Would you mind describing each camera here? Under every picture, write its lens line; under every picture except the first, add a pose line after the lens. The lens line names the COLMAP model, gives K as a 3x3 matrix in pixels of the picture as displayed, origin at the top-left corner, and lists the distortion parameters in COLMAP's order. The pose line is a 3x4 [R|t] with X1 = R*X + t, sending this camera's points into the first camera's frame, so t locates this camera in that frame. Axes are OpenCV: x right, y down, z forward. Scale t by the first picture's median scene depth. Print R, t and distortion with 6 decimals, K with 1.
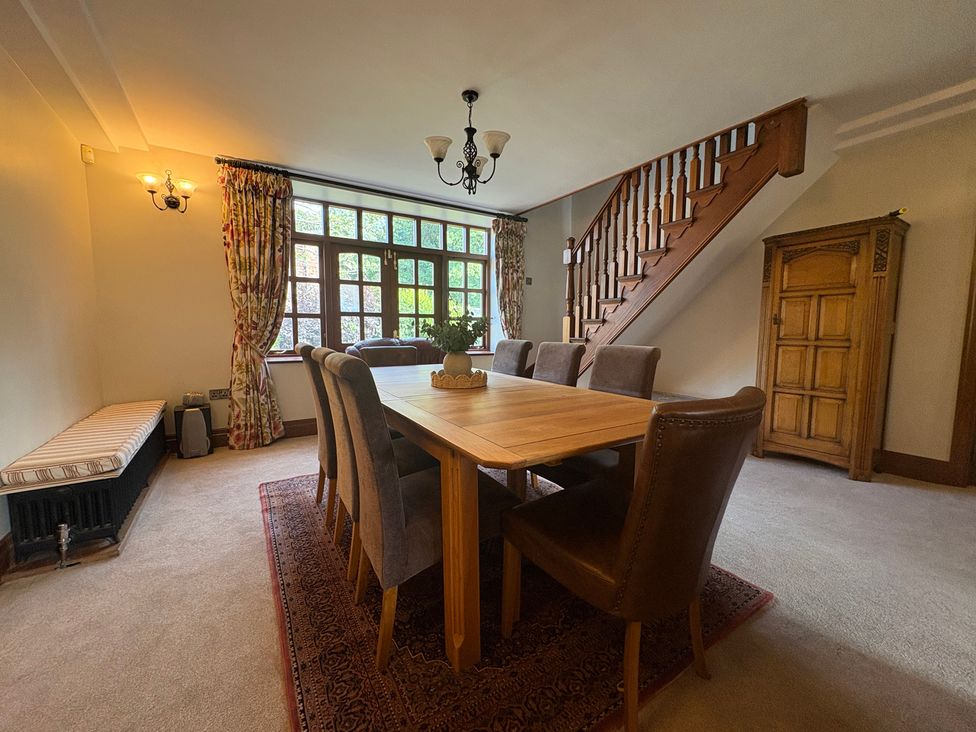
lens RADIAL K [[383.0, 0, 502.8], [0, 383.0, 366.9], [0, 0, 1]] dist [-0.000612, -0.000164]
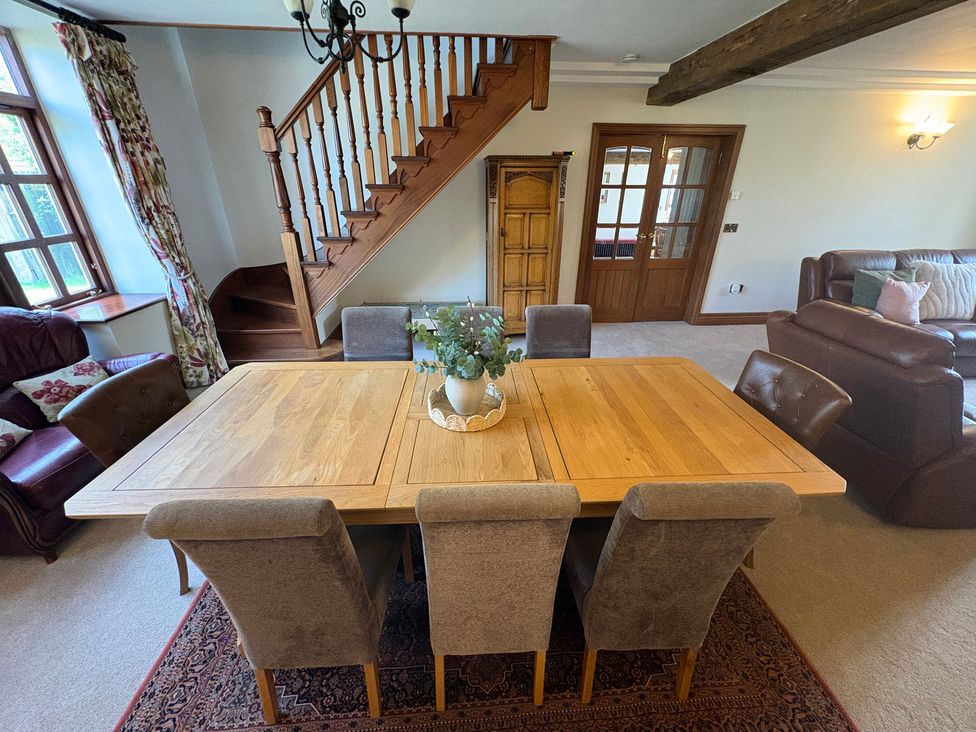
lens RADIAL K [[385.9, 0, 488.0], [0, 385.9, 366.0], [0, 0, 1]] dist [-0.000433, -0.000074]
pose [[0.497861, -0.369192, 0.784749, -0.420392], [0.077684, 0.920211, 0.383636, -0.200281], [-0.863770, -0.130035, 0.486818, 0.371160]]
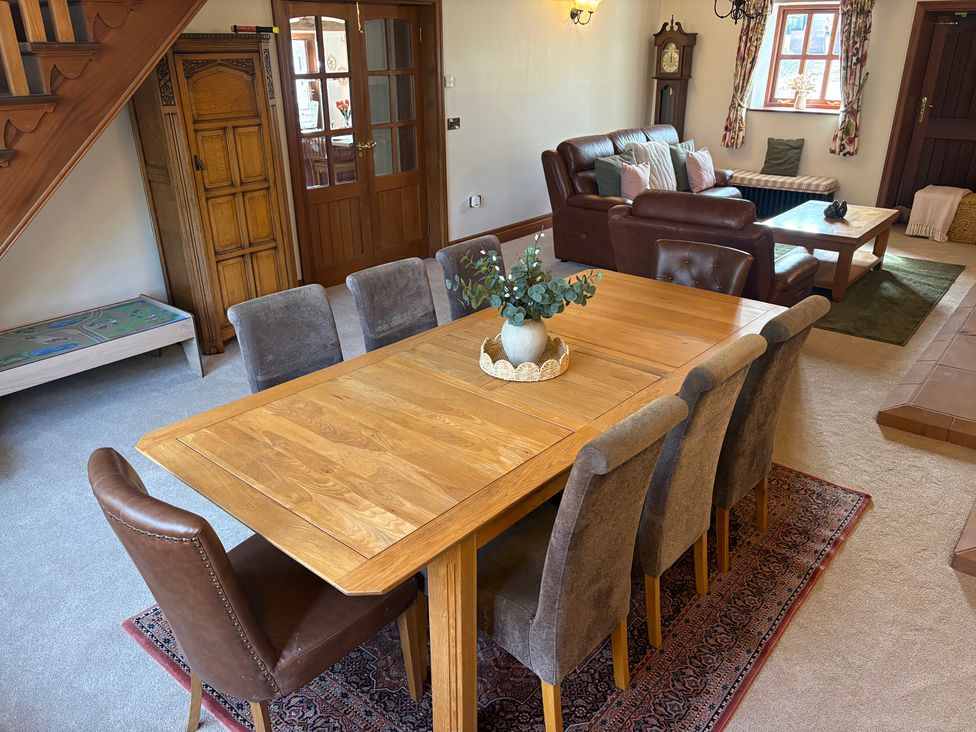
lens RADIAL K [[748.9, 0, 488.0], [0, 748.9, 366.0], [0, 0, 1]] dist [0.004963, 0.001609]
pose [[-0.282656, -0.378053, 0.881579, -0.770598], [0.095125, 0.903479, 0.417944, -0.301279], [-0.954493, 0.201994, -0.219412, 0.838629]]
